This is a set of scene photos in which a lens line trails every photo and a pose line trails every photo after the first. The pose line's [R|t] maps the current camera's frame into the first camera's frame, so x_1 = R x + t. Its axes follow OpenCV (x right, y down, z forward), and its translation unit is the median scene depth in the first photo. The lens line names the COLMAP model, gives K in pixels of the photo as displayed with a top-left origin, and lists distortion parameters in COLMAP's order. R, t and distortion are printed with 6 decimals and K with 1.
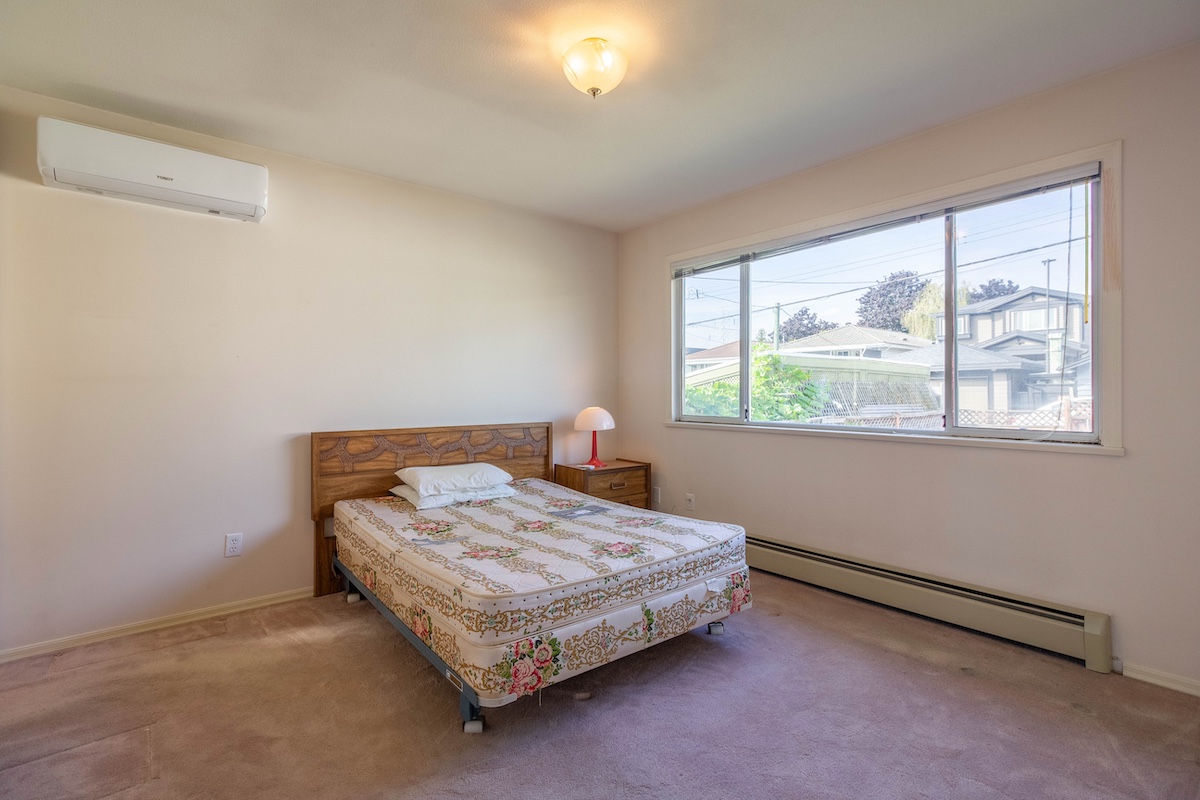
lens RADIAL K [[551.1, 0, 620.8], [0, 551.1, 385.5], [0, 0, 1]] dist [0.009167, -0.003620]
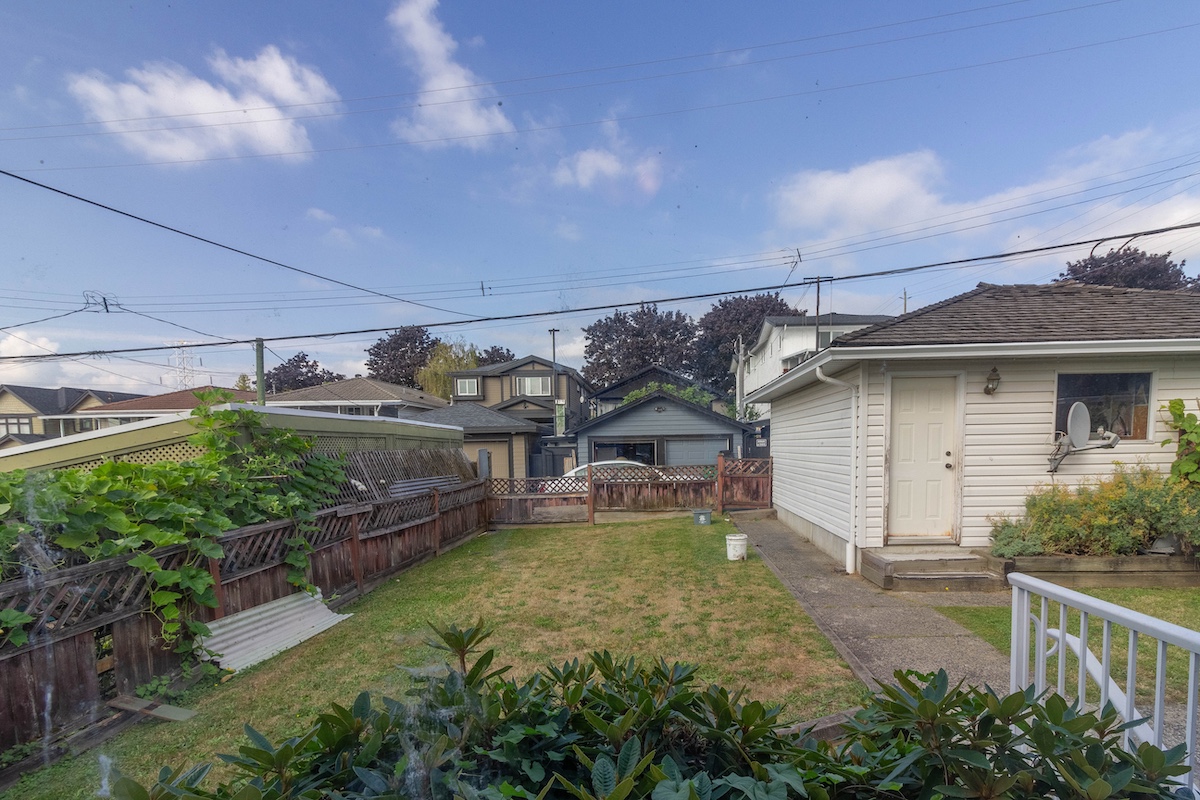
lens RADIAL K [[566.0, 0, 649.1], [0, 566.0, 488.4], [0, 0, 1]] dist [0.002153, 0.001417]
pose [[0.649940, -0.066210, 0.757096, 0.035924], [0.006789, 0.996664, 0.081333, -0.007120], [-0.759955, -0.047721, 0.648221, 0.103899]]
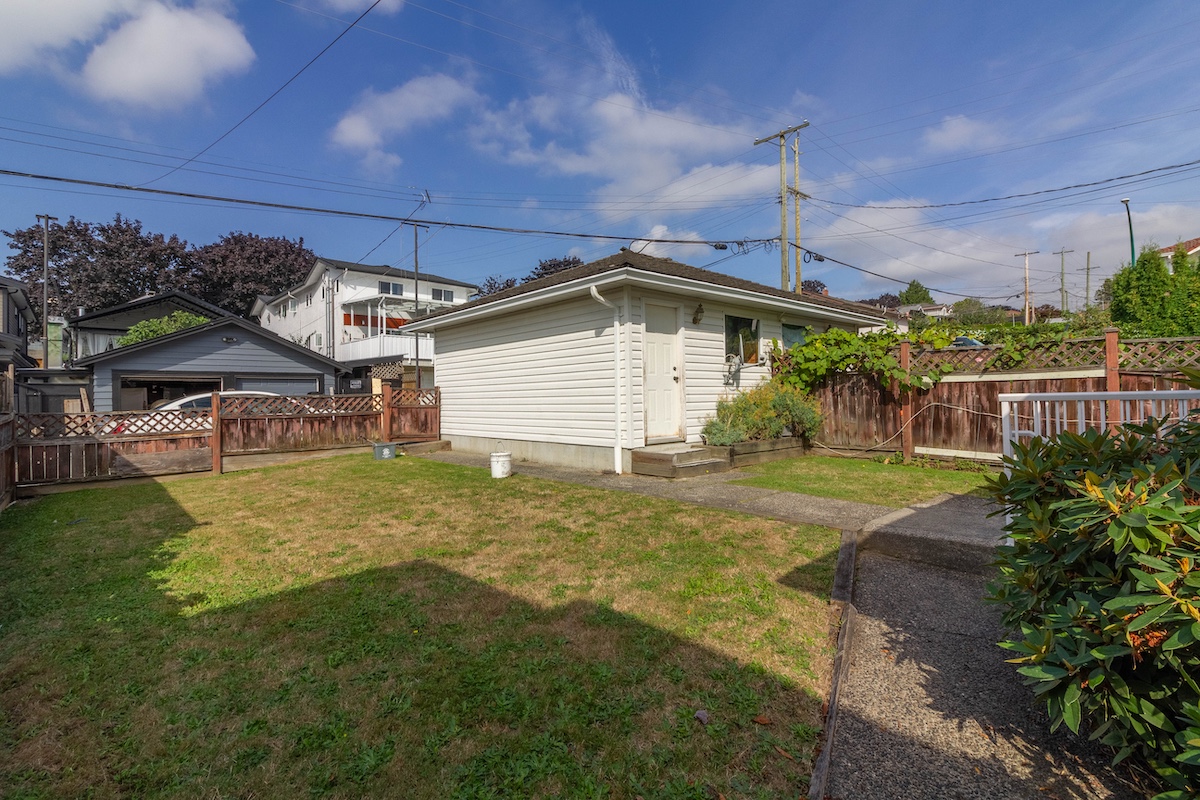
lens RADIAL K [[551.1, 0, 587.3], [0, 551.1, 392.7], [0, 0, 1]] dist [0.009167, -0.003620]
pose [[-0.035115, 0.010305, 0.999330, 0.011497], [0.005010, 0.999936, -0.010135, 0.015040], [-0.999371, 0.004651, -0.035164, 0.225747]]
